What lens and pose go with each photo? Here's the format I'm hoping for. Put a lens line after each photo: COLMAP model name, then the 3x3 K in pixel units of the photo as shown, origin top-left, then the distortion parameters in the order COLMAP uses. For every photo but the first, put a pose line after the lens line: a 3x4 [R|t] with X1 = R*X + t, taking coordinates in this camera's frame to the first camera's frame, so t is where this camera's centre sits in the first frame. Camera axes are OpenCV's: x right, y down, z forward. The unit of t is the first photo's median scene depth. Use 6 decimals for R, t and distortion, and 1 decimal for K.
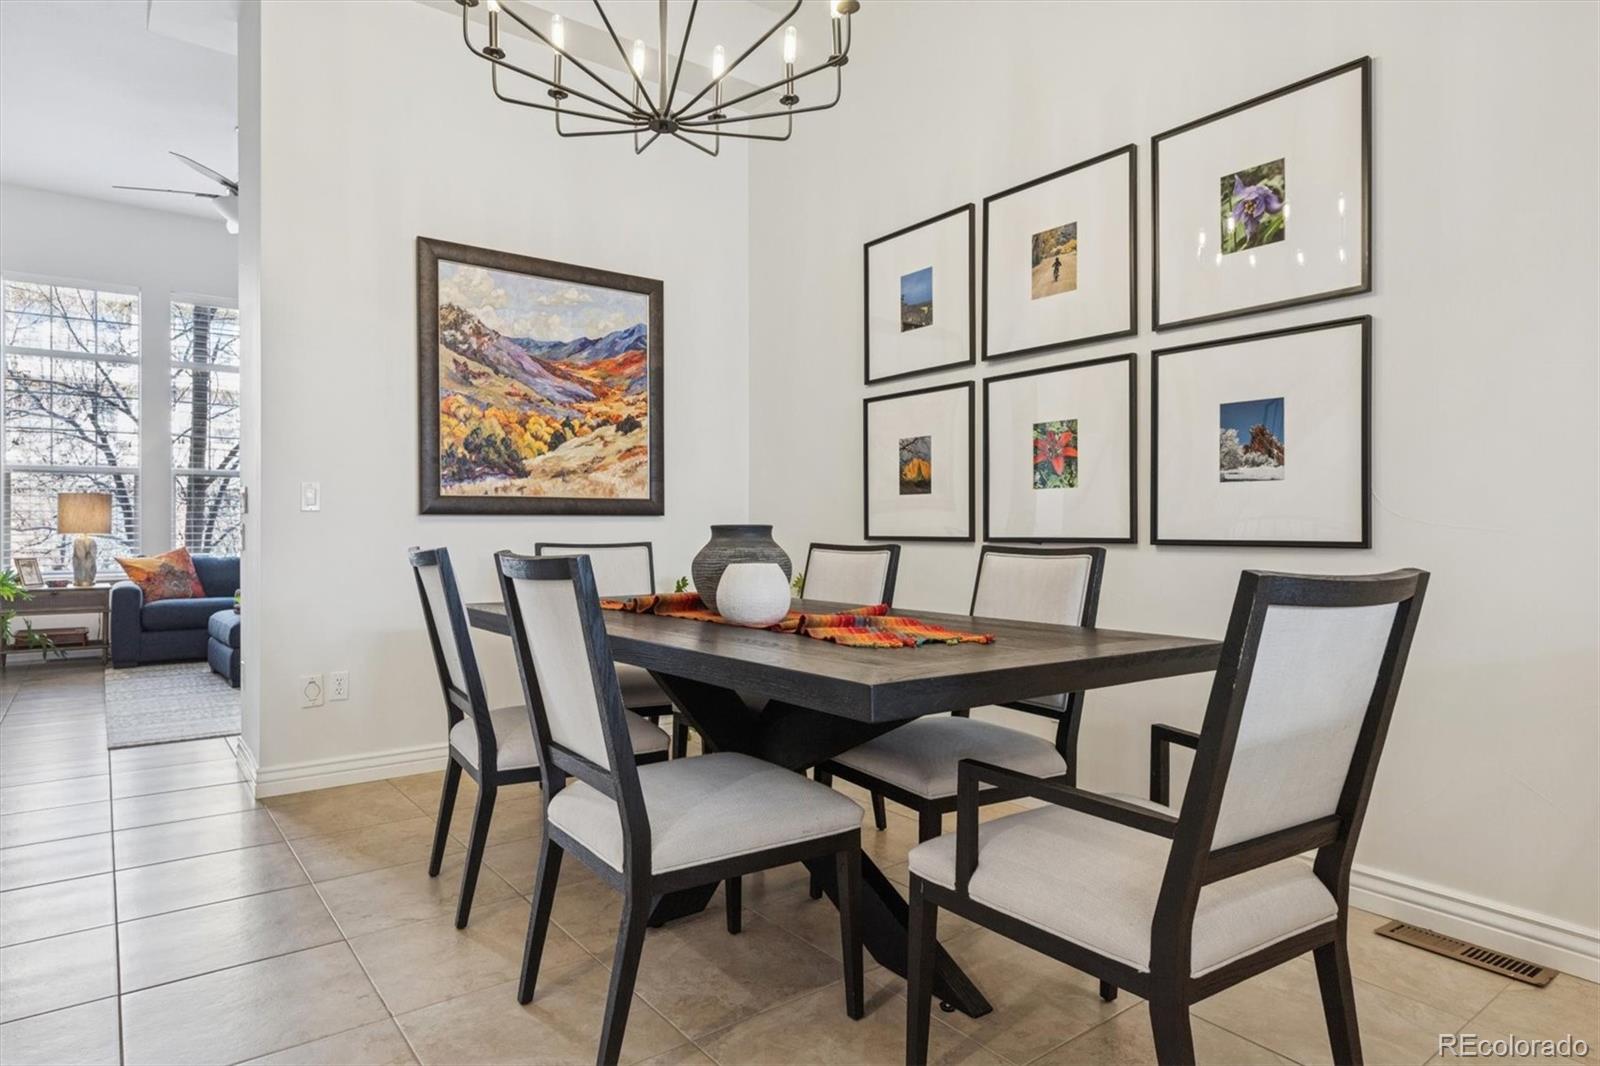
lens RADIAL K [[883.3, 0, 794.6], [0, 883.3, 531.0], [0, 0, 1]] dist [-0.008336, -0.001117]
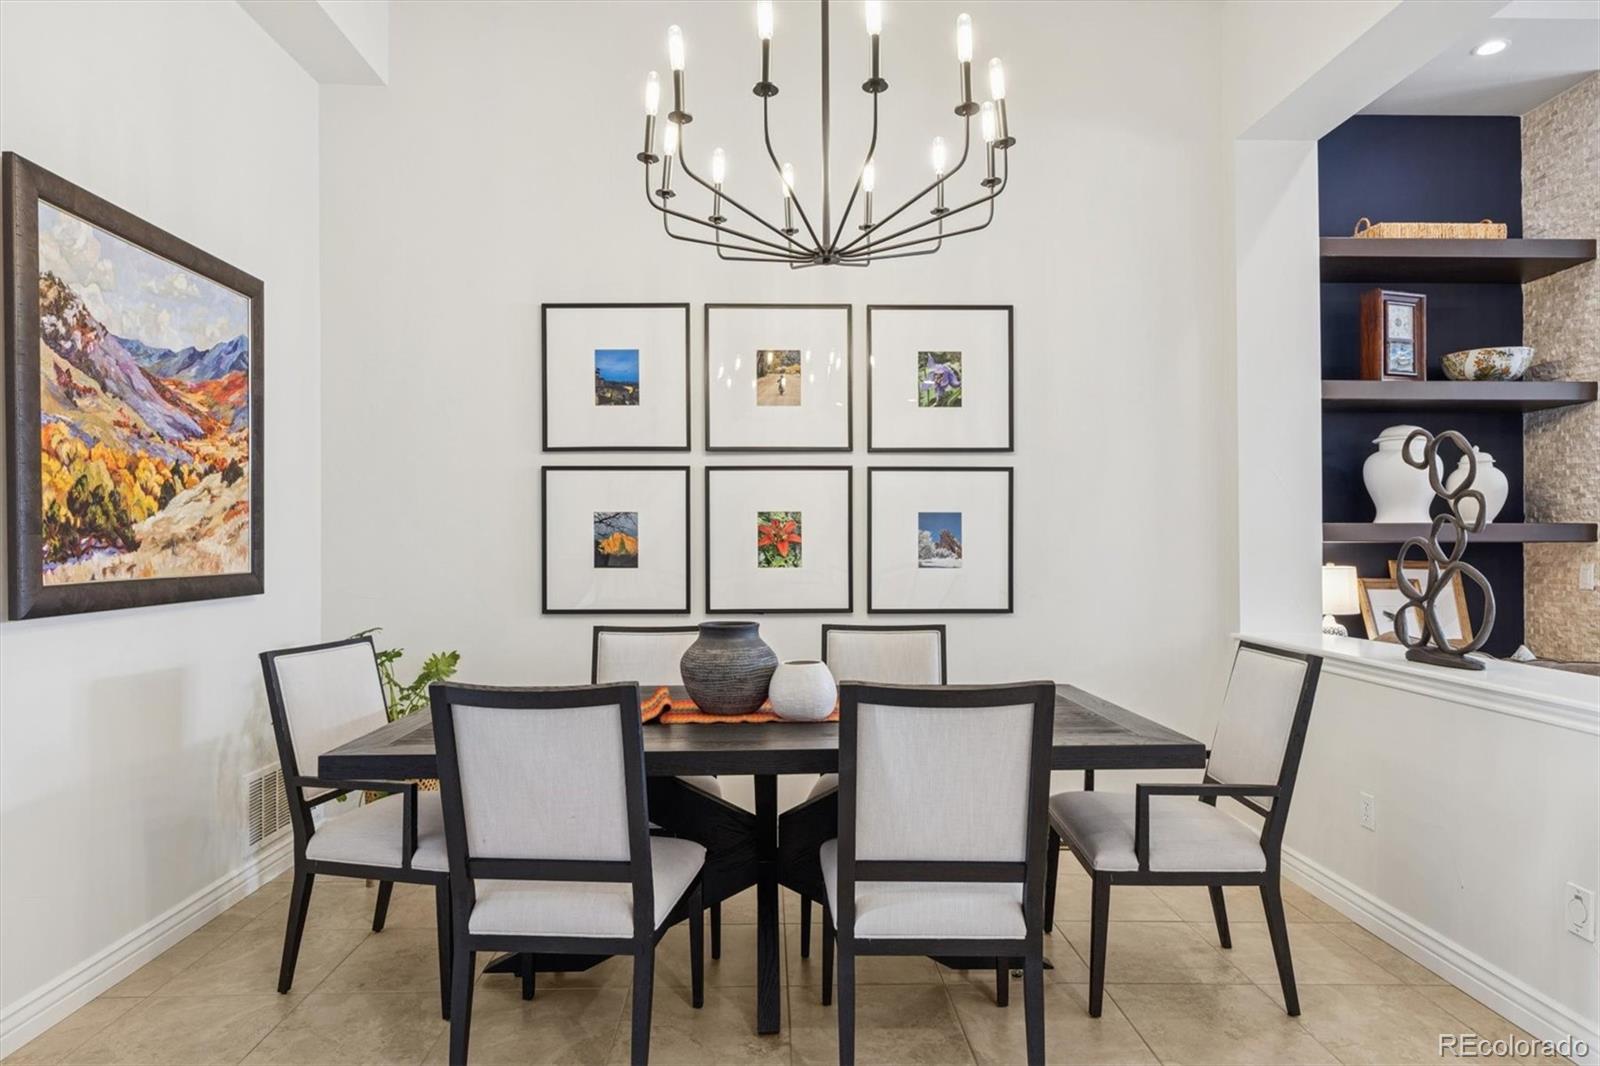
lens RADIAL K [[923.0, 0, 797.5], [0, 923.0, 538.9], [0, 0, 1]] dist [0.003381, 0.001750]
pose [[0.600336, 0.006661, 0.799720, -0.588265], [0.005064, 0.999914, -0.012129, -0.061380], [-0.799732, 0.011331, 0.600251, 0.196460]]
